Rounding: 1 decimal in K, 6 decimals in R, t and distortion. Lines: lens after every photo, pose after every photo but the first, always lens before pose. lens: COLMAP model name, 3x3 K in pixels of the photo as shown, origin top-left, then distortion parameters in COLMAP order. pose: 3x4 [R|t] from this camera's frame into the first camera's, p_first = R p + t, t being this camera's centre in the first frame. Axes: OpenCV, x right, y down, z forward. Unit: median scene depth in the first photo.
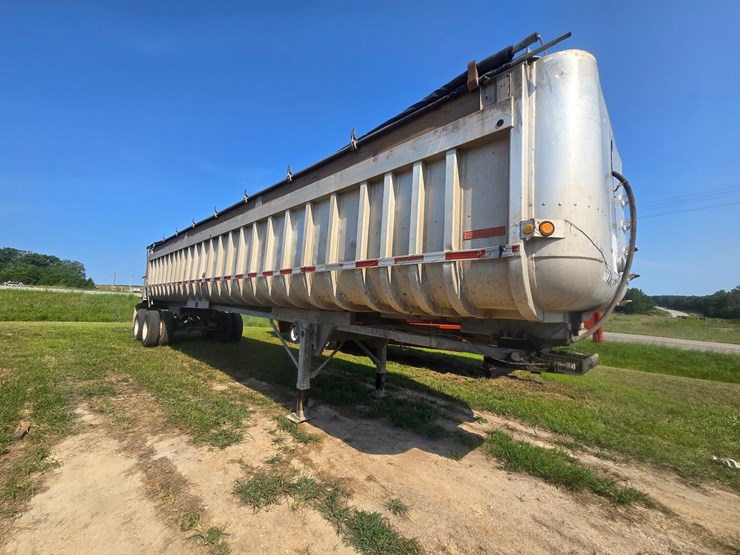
lens RADIAL K [[303.7, 0, 368.9], [0, 303.7, 273.9], [0, 0, 1]] dist [-0.002207, 0.001630]
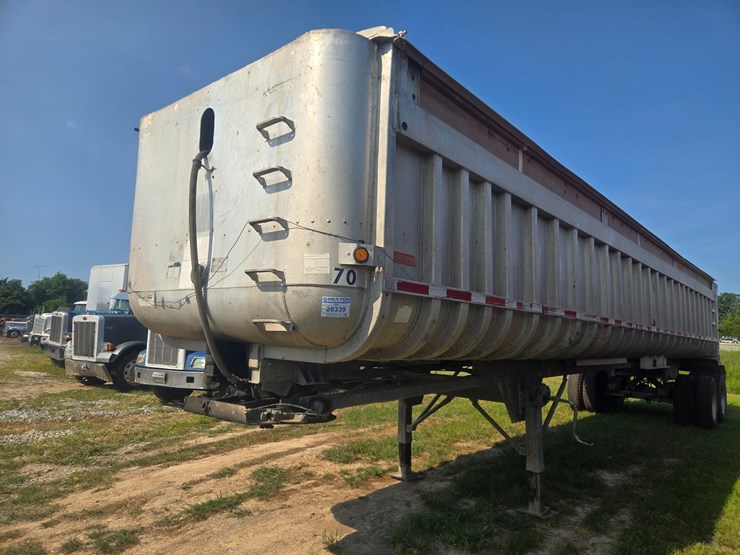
lens RADIAL K [[498.5, 0, 370.3], [0, 498.5, 274.5], [0, 0, 1]] dist [0.058314, -0.040135]
pose [[0.058687, -0.152677, -0.986532, 1.495759], [0.062384, 0.986865, -0.149018, 0.129471], [0.996325, -0.052798, 0.067440, 0.973432]]
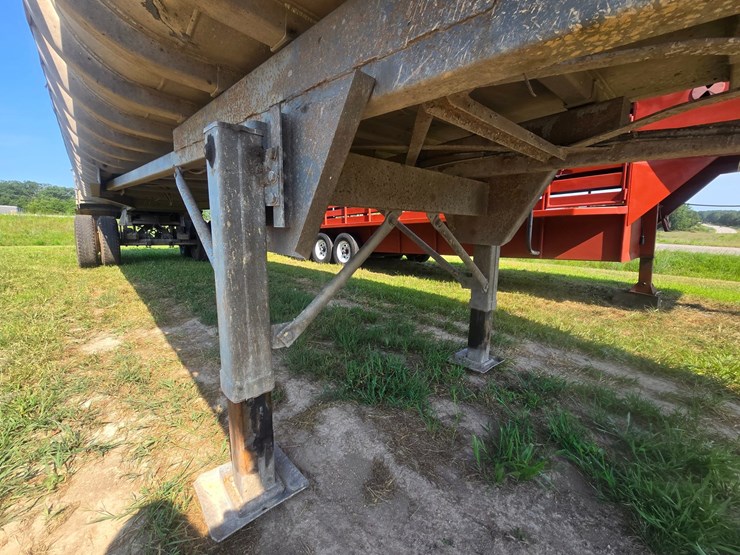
lens RADIAL K [[303.7, 0, 366.4], [0, 303.7, 275.7], [0, 0, 1]] dist [-0.002207, 0.001630]
pose [[0.997188, -0.016752, -0.073041, -0.120539], [0.034361, 0.968404, 0.247006, 0.273168], [0.066595, -0.248822, 0.966257, 0.931796]]
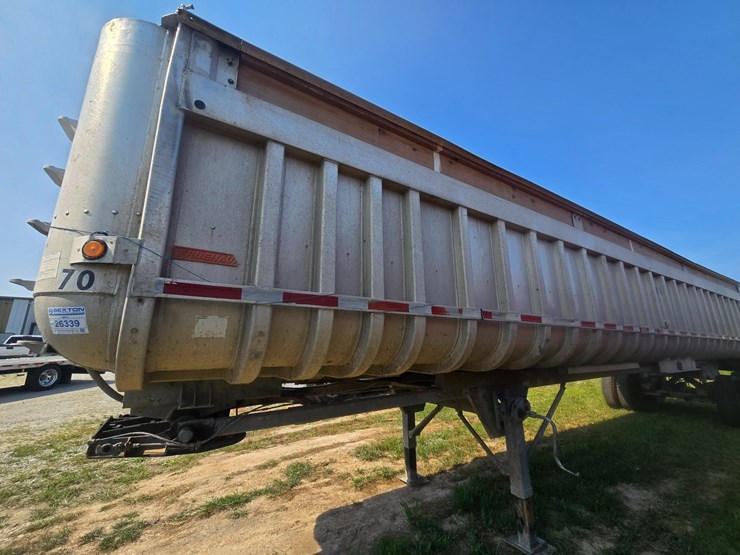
lens RADIAL K [[303.7, 0, 371.7], [0, 303.7, 271.6], [0, 0, 1]] dist [-0.002207, 0.001630]
pose [[-0.242655, -0.267597, -0.932475, 1.016557], [0.085822, 0.951513, -0.295394, 0.141608], [0.966309, -0.151706, -0.207924, 1.374183]]
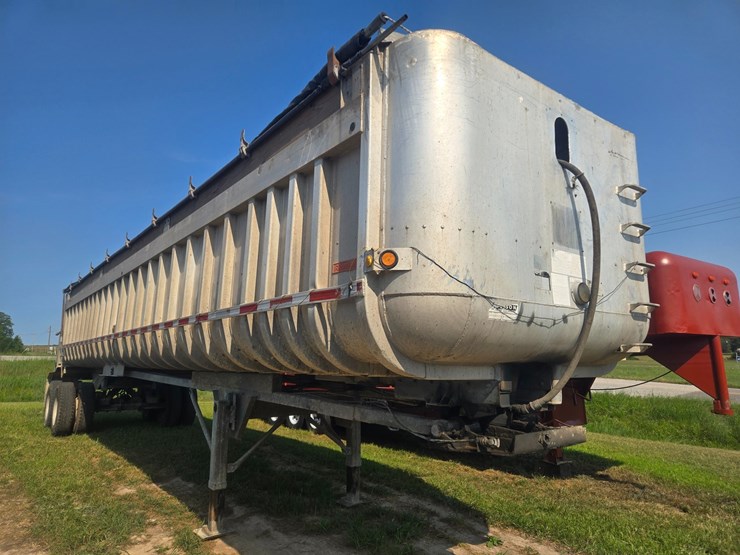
lens RADIAL K [[498.5, 0, 370.0], [0, 498.5, 270.9], [0, 0, 1]] dist [0.058314, -0.040135]
pose [[0.988404, -0.060821, -0.139137, 0.377190], [0.049897, 0.995489, -0.080700, -0.008760], [0.143417, 0.072821, 0.986980, -0.151989]]
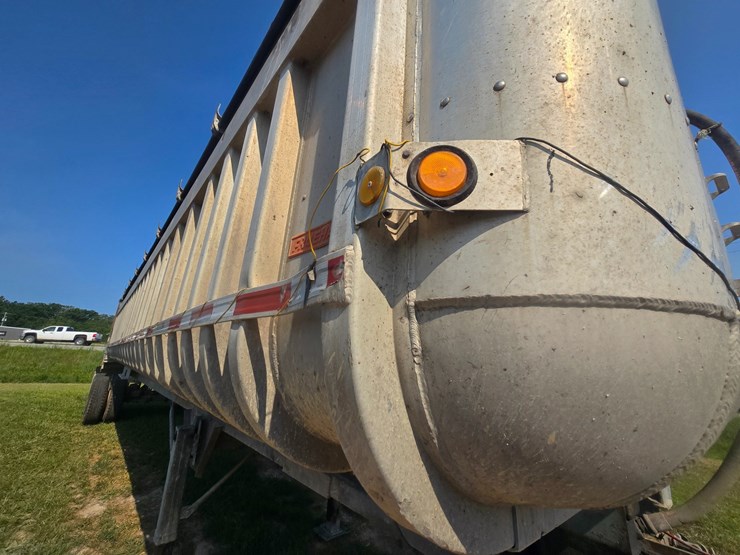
lens RADIAL K [[313.8, 0, 381.1], [0, 313.8, 265.1], [0, 0, 1]] dist [0.001778, -0.000653]
pose [[0.996998, -0.025483, -0.073113, 0.292527], [0.011372, 0.982241, -0.187281, -0.021463], [0.076587, 0.185887, 0.979582, 0.411332]]
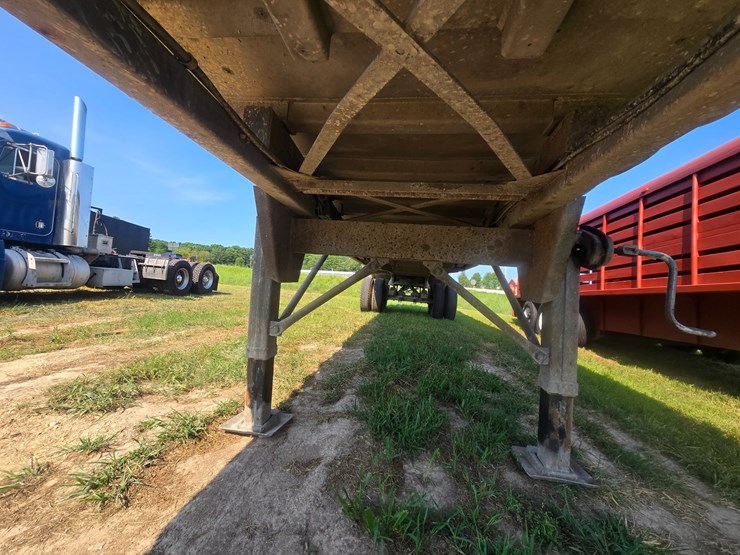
lens RADIAL K [[303.7, 0, 368.9], [0, 303.7, 271.7], [0, 0, 1]] dist [-0.002207, 0.001630]
pose [[0.594083, -0.029421, -0.803865, 0.254554], [0.023014, 0.999543, -0.019574, 0.317329], [0.804074, -0.006872, 0.594489, 1.021030]]
